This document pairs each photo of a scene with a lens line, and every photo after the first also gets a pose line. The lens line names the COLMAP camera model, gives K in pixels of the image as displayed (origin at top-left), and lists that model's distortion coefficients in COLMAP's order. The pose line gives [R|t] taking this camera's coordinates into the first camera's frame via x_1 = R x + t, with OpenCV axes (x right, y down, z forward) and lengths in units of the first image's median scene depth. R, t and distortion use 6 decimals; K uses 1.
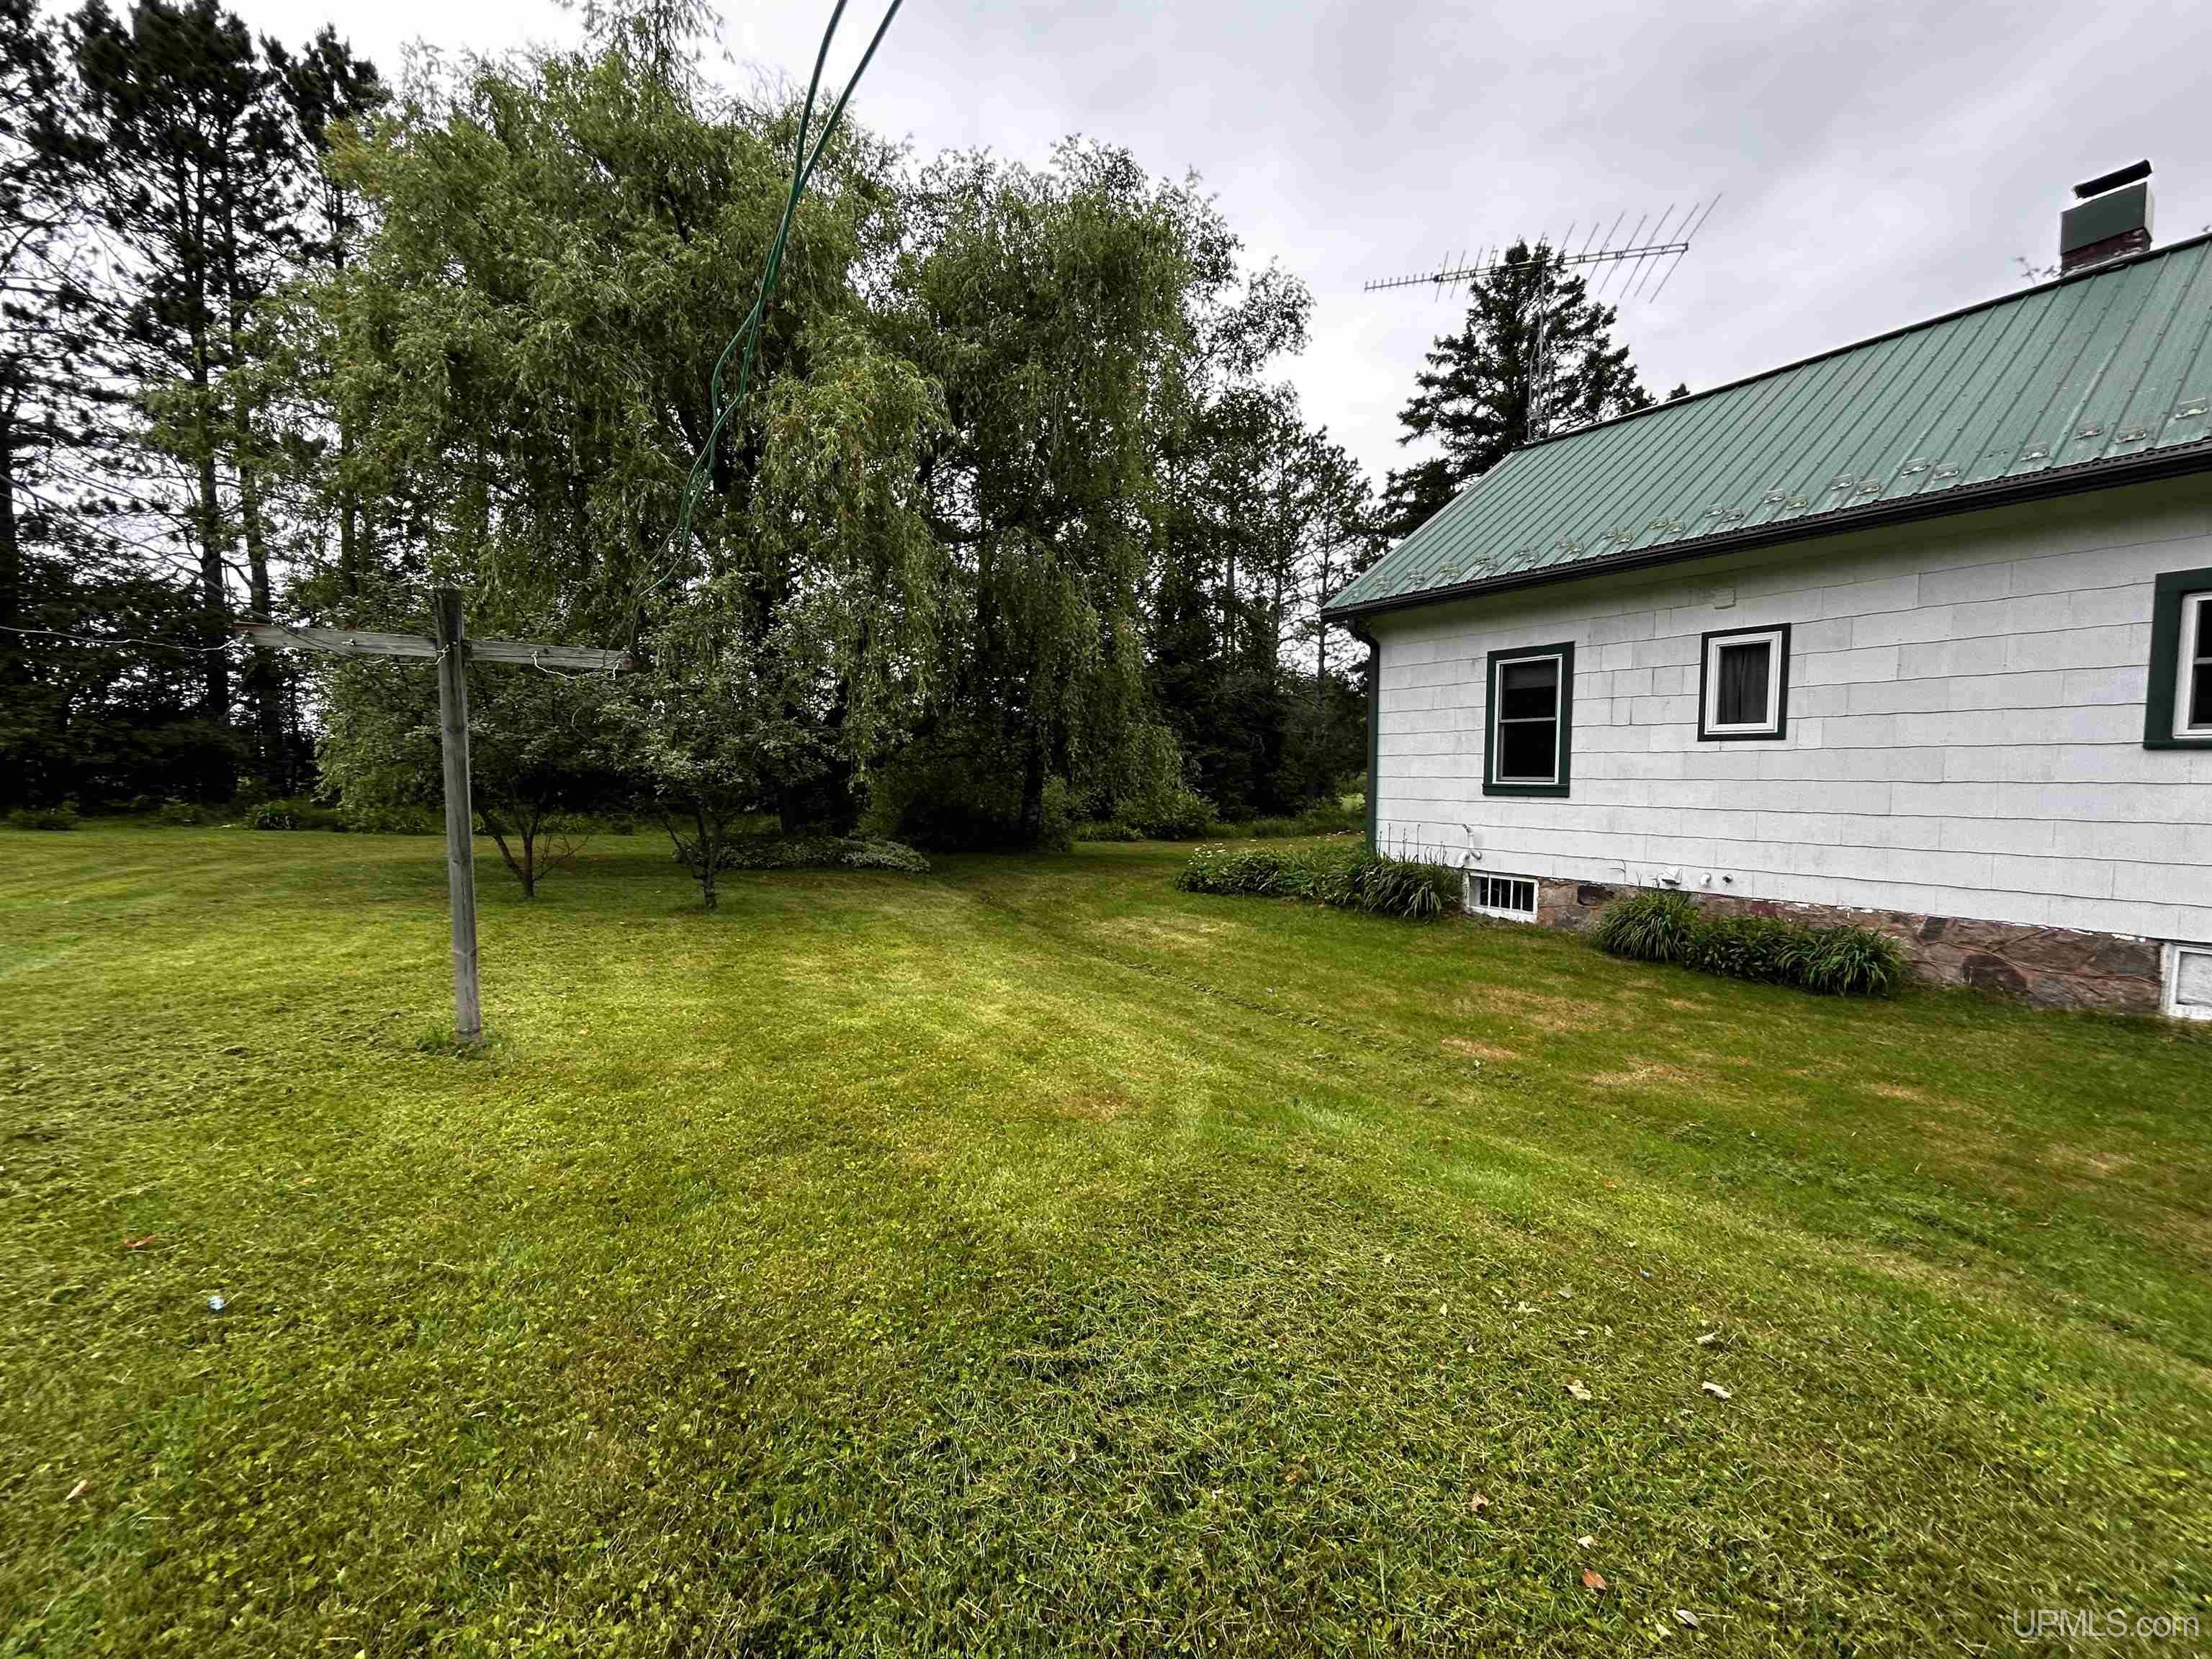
lens RADIAL K [[887.0, 0, 1106.0], [0, 887.0, 829.5], [0, 0, 1]] dist [-0.000468, -0.000326]
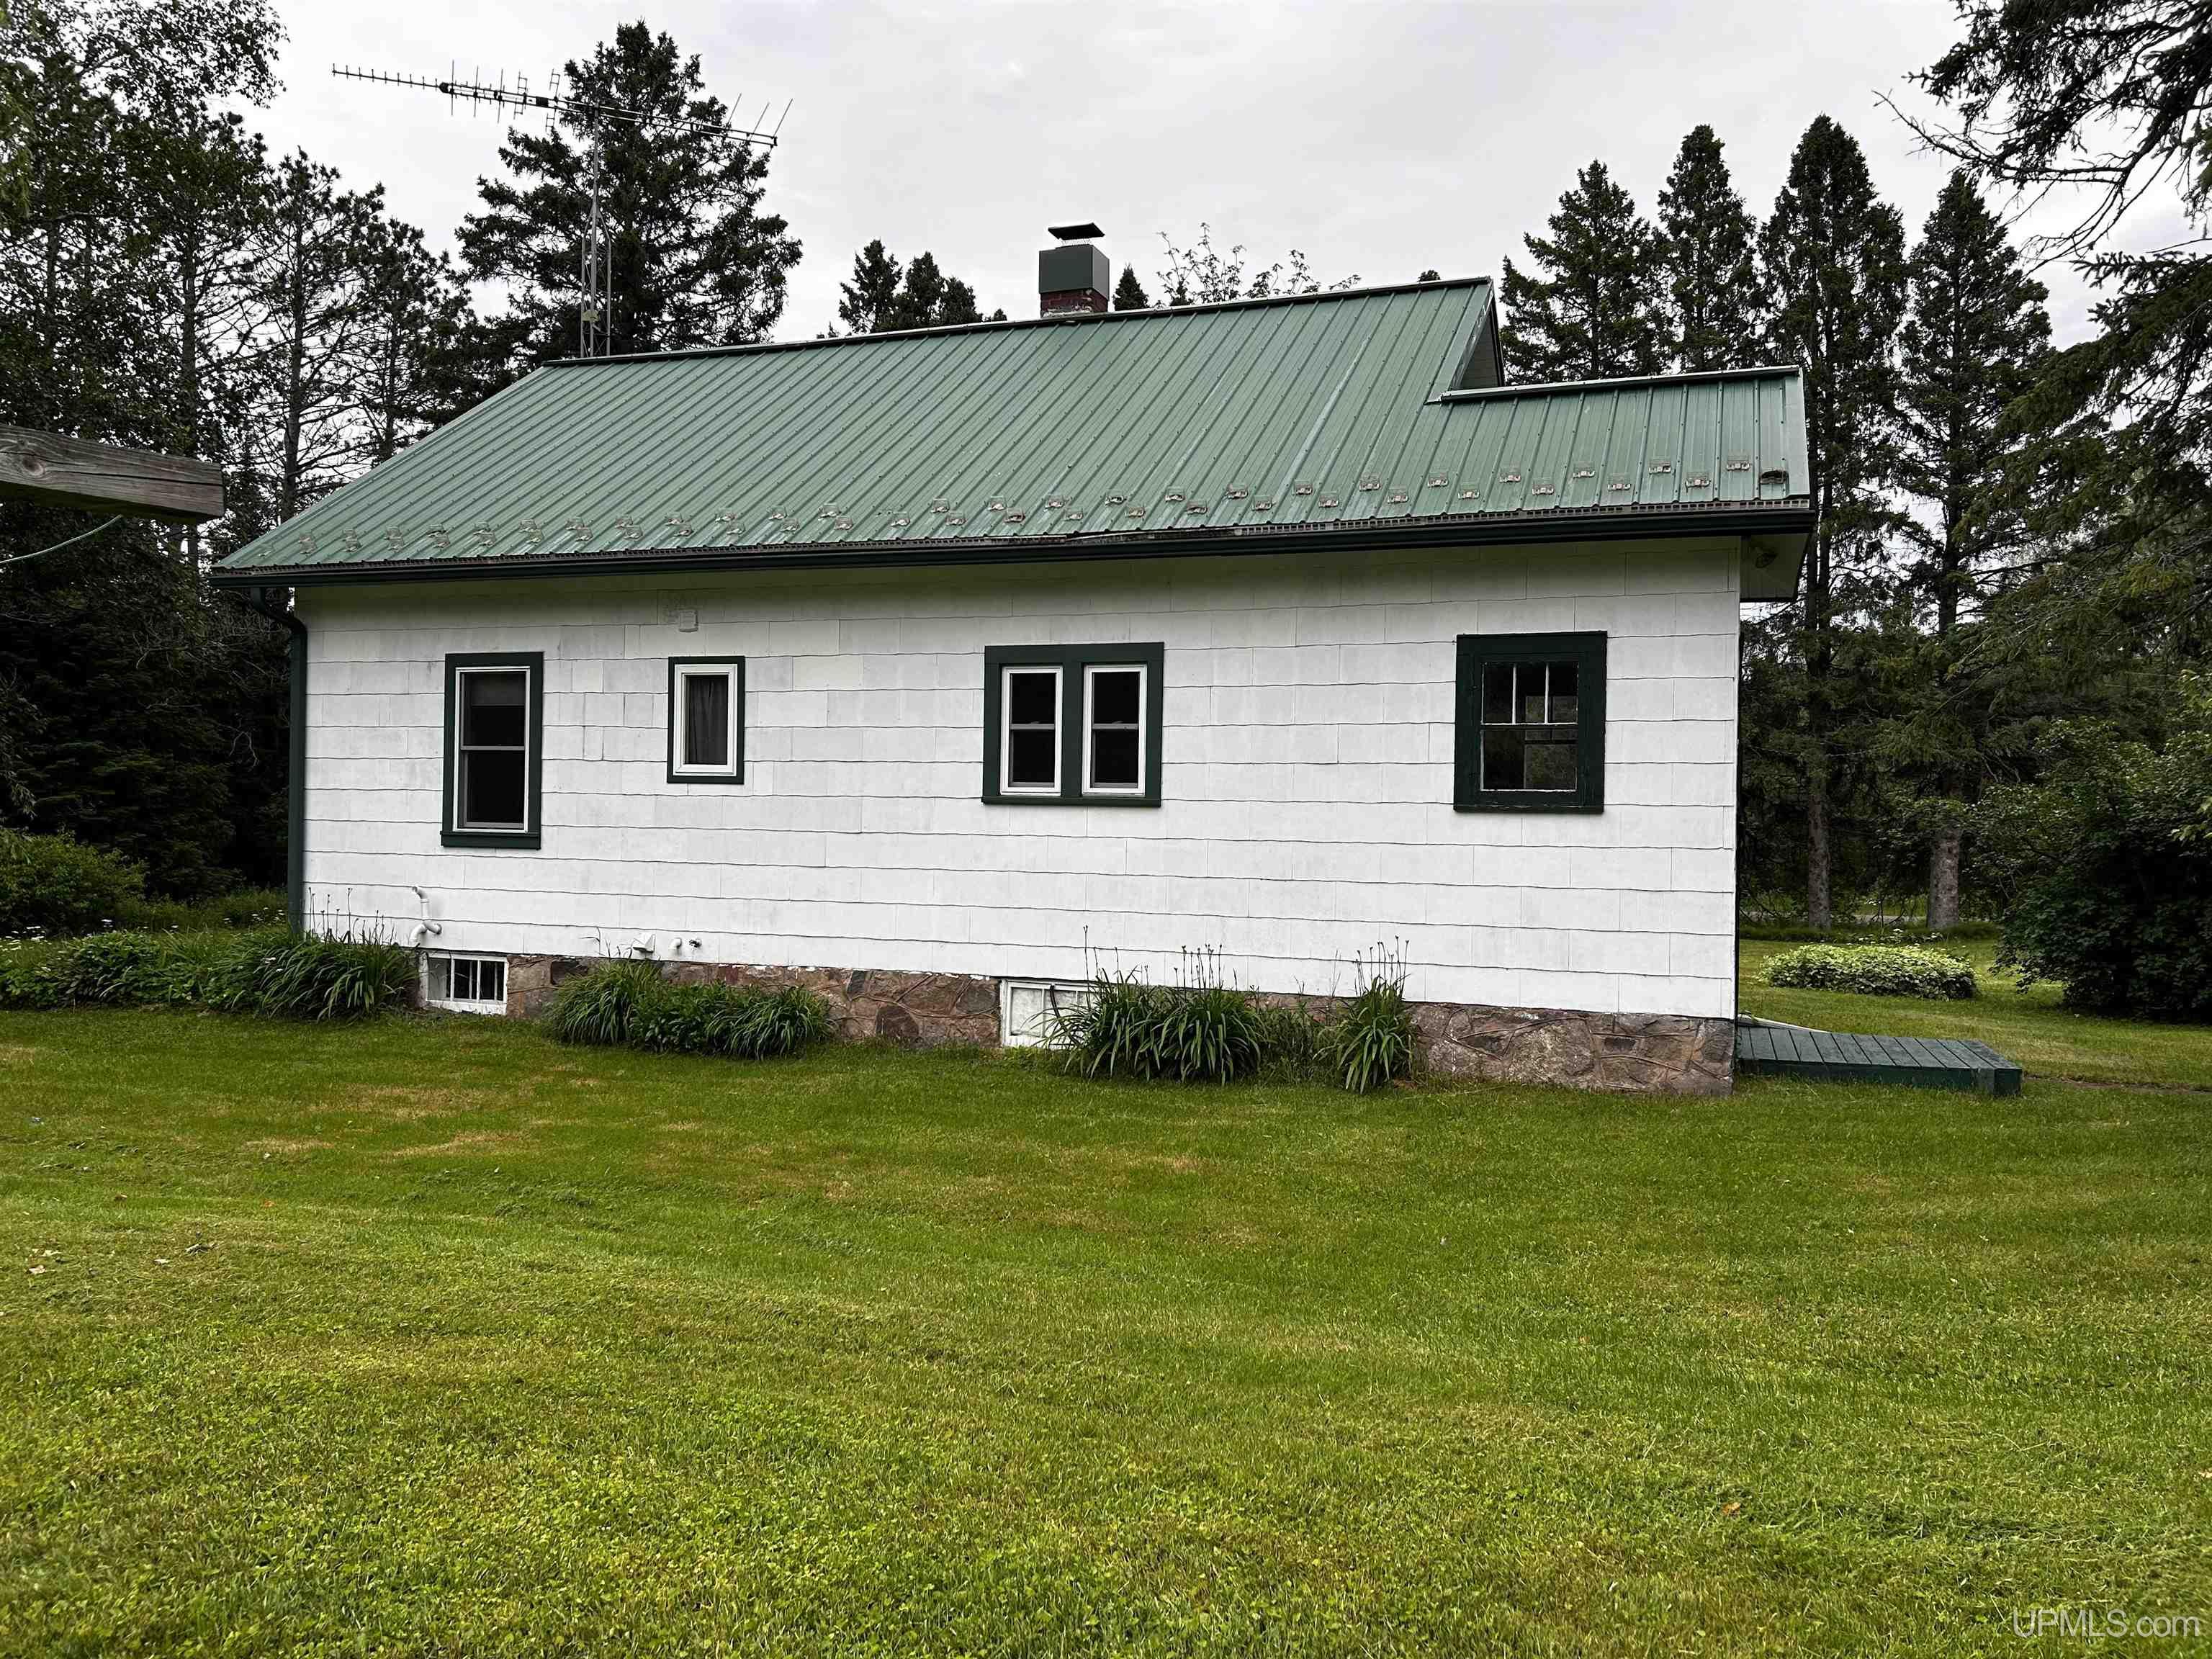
lens RADIAL K [[1593.8, 0, 1106.0], [0, 1593.8, 829.5], [0, 0, 1]] dist [0.022115, -0.041105]
pose [[0.801537, 0.001501, 0.597943, 0.077969], [0.026863, 0.998897, -0.038517, 0.013733], [-0.597341, 0.046936, 0.800613, -0.423910]]
